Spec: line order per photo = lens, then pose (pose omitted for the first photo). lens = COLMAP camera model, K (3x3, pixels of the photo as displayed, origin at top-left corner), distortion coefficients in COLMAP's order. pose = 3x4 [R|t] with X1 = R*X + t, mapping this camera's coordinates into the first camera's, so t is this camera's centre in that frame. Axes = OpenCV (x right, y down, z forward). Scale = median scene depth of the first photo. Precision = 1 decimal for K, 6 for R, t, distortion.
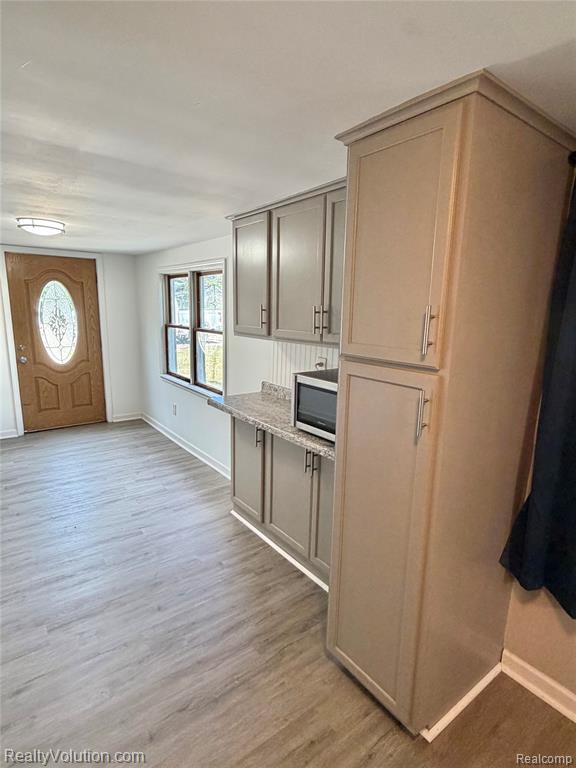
lens RADIAL K [[411.0, 0, 288.0], [0, 411.0, 384.0], [0, 0, 1]] dist [-0.002237, 0.000472]
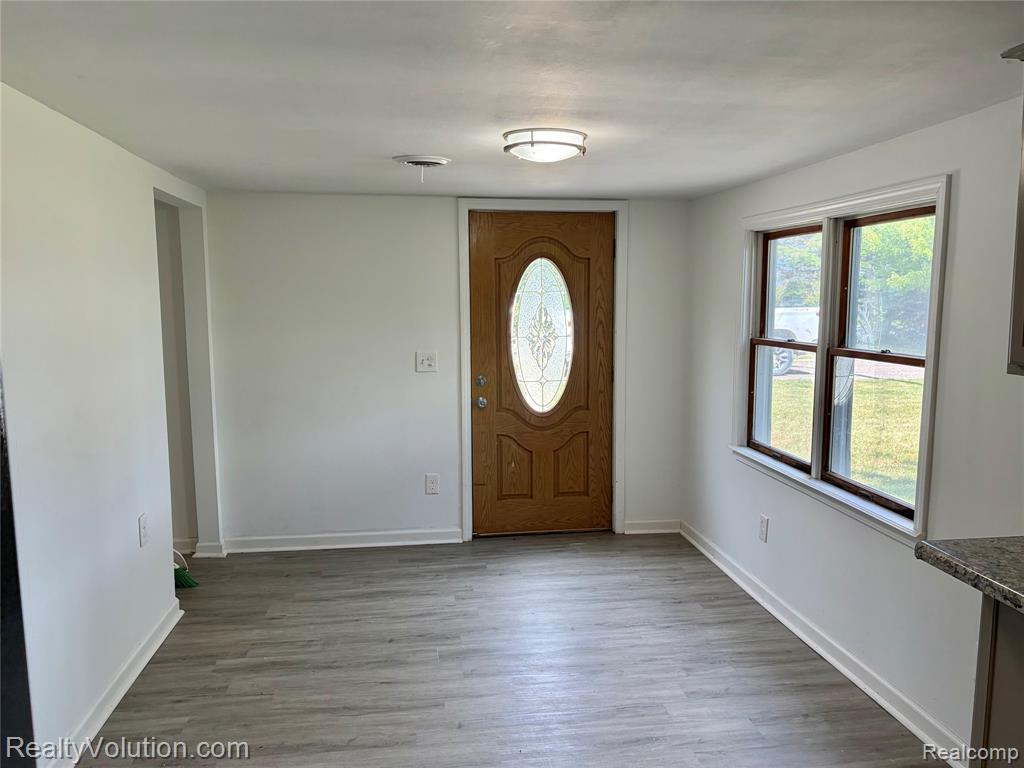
lens RADIAL K [[770.9, 0, 512.0], [0, 770.9, 384.0], [0, 0, 1]] dist [0.034130, -0.006279]
pose [[0.871462, 0.033402, -0.489324, -0.109797], [-0.073510, 0.995304, -0.062978, -0.021376], [0.484922, 0.090853, 0.869825, 0.125995]]
